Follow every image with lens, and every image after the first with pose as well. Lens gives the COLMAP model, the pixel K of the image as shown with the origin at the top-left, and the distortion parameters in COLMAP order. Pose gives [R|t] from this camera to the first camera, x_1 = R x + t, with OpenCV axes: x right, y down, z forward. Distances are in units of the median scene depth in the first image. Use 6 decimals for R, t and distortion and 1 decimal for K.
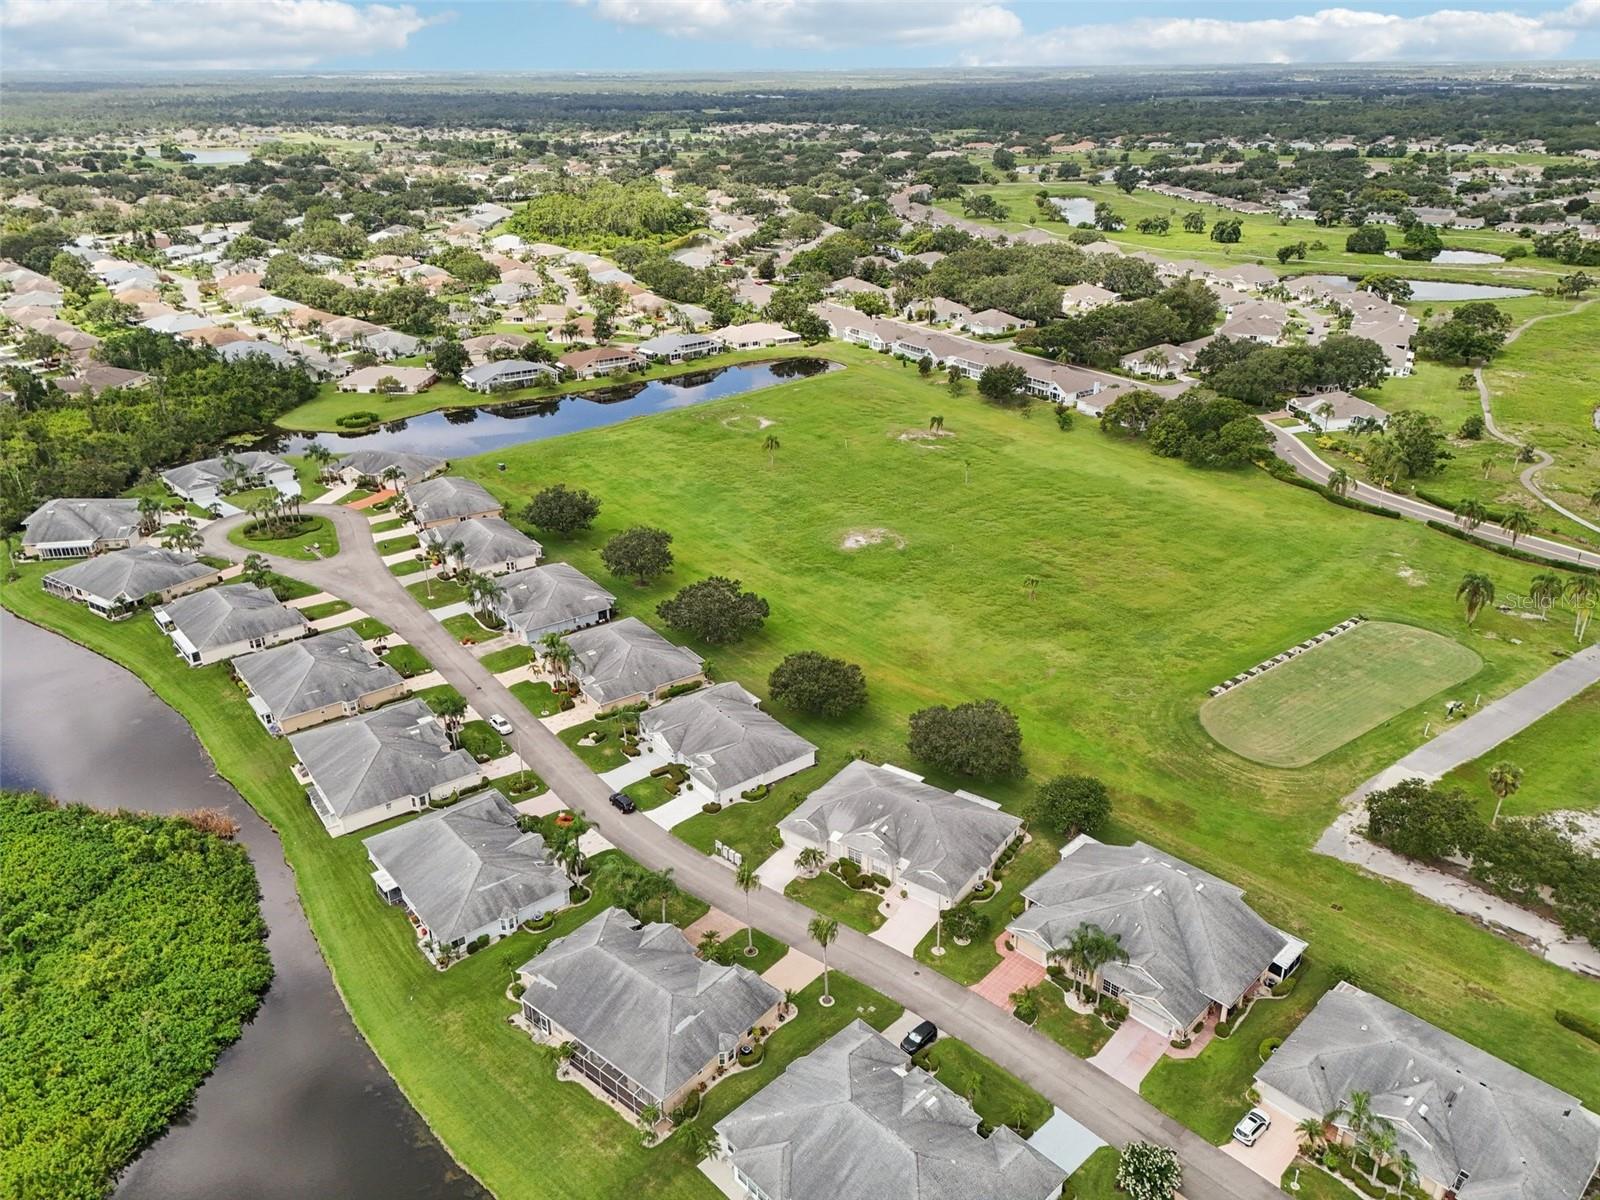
lens RADIAL K [[1173.2, 0, 797.1], [0, 1173.2, 603.8], [0, 0, 1]] dist [0.076278, -0.064704]
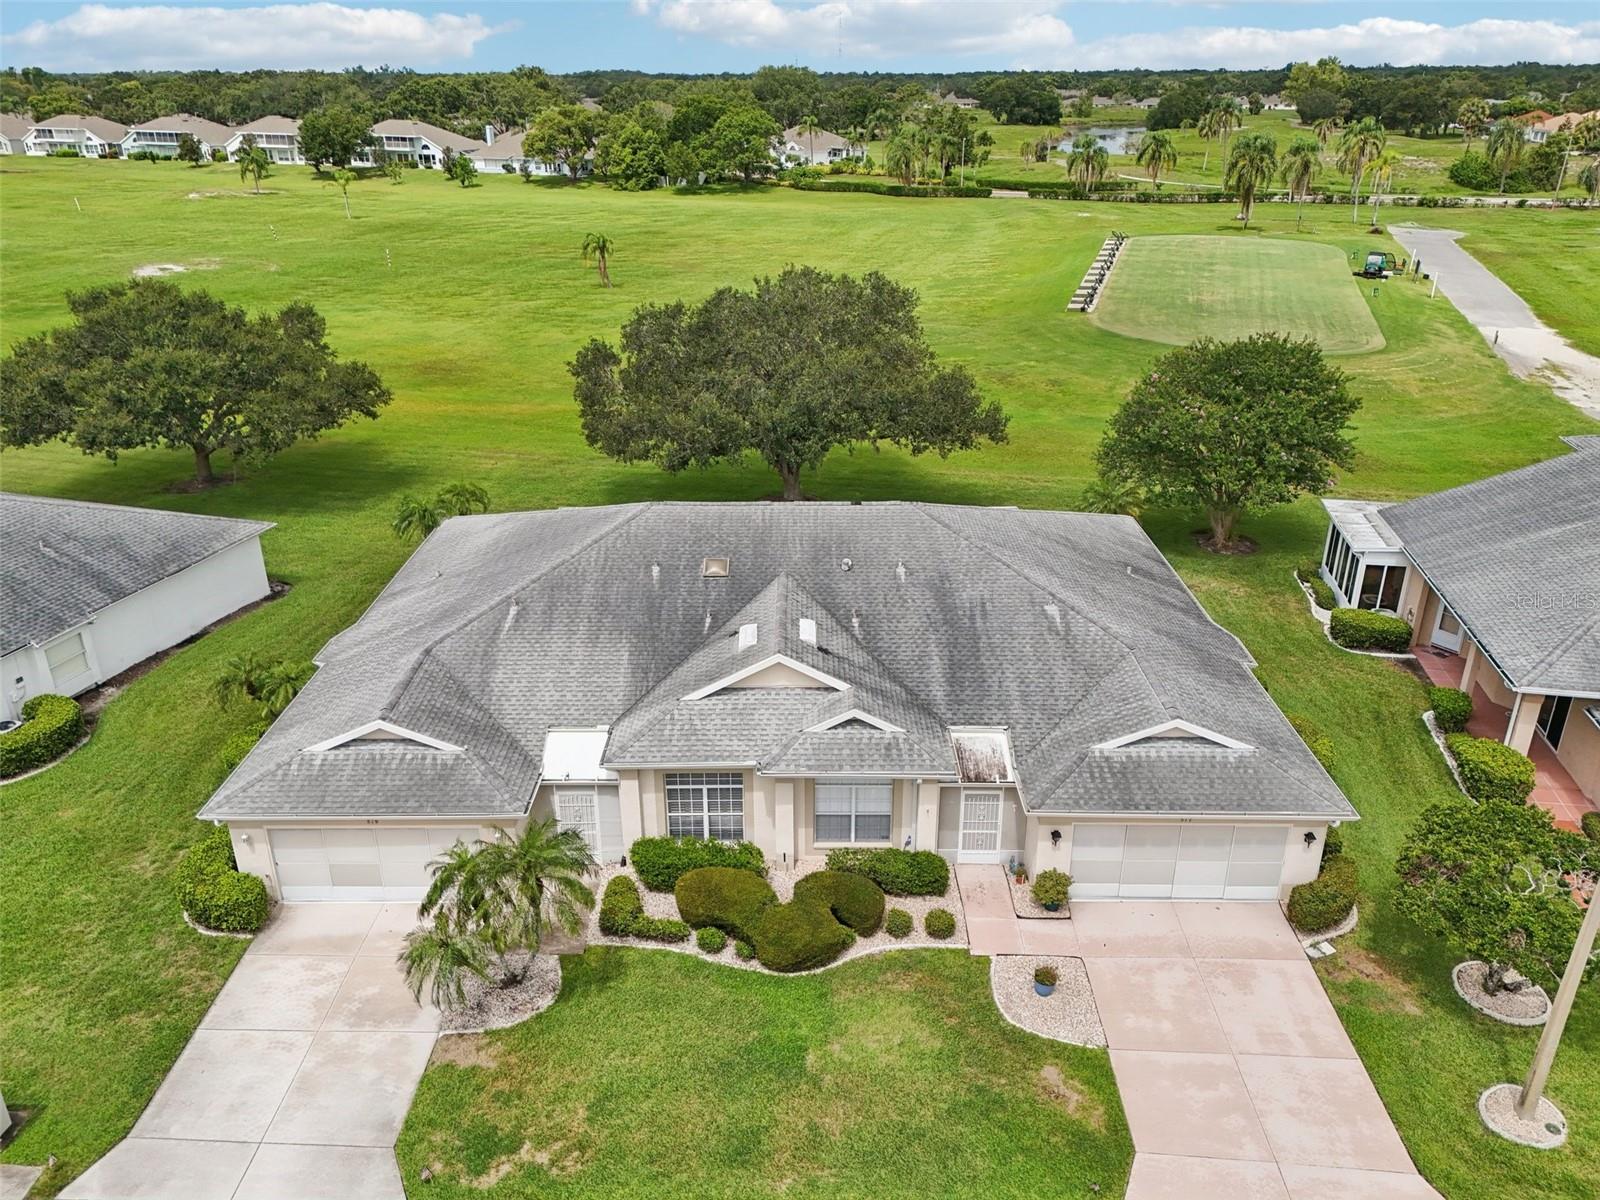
lens RADIAL K [[1173.2, 0, 801.2], [0, 1173.2, 593.3], [0, 0, 1]] dist [0.076278, -0.064704]
pose [[0.819297, -0.223907, 0.527843, -0.023060], [0.234926, 0.970867, 0.047192, 0.126831], [-0.523032, 0.085340, 0.848030, 0.600019]]
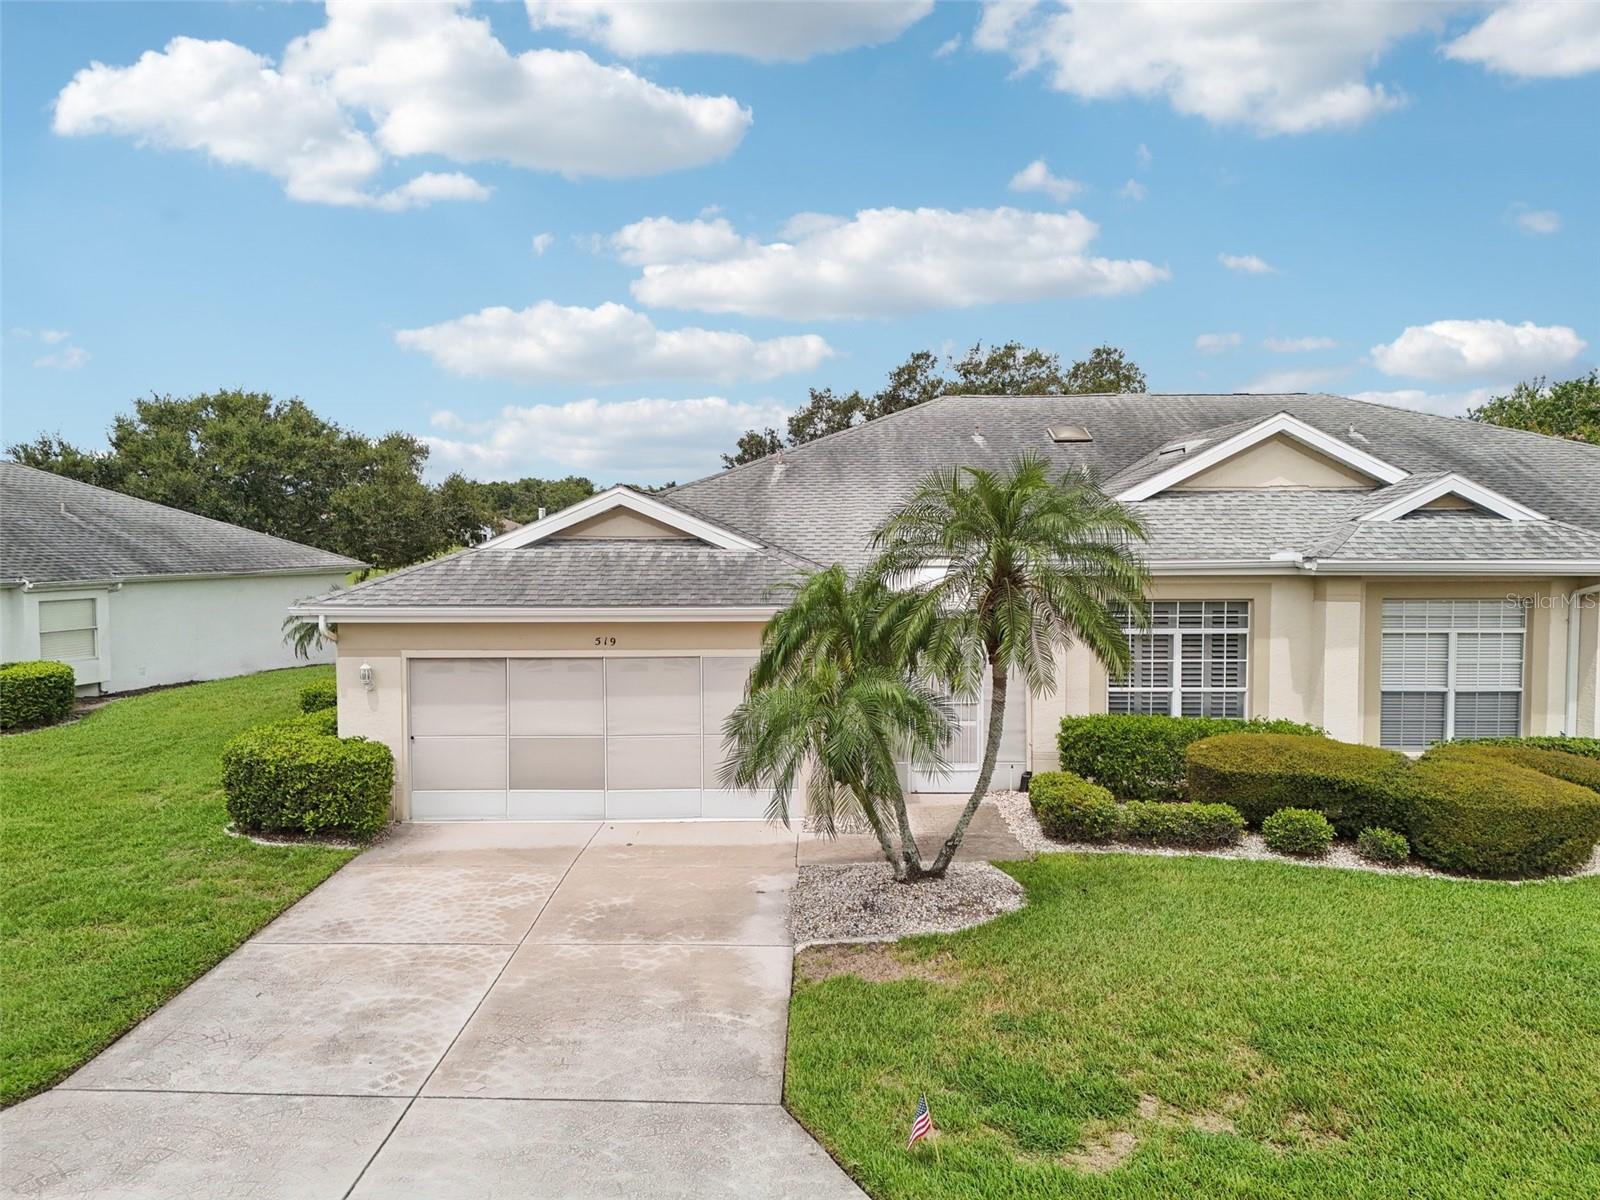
lens RADIAL K [[1173.2, 0, 802.3], [0, 1173.2, 598.8], [0, 0, 1]] dist [0.076278, -0.064704]
pose [[0.819882, -0.025013, 0.571986, -0.028788], [0.234706, 0.925924, -0.295936, 0.167992], [-0.522213, 0.376881, 0.765019, 0.678155]]
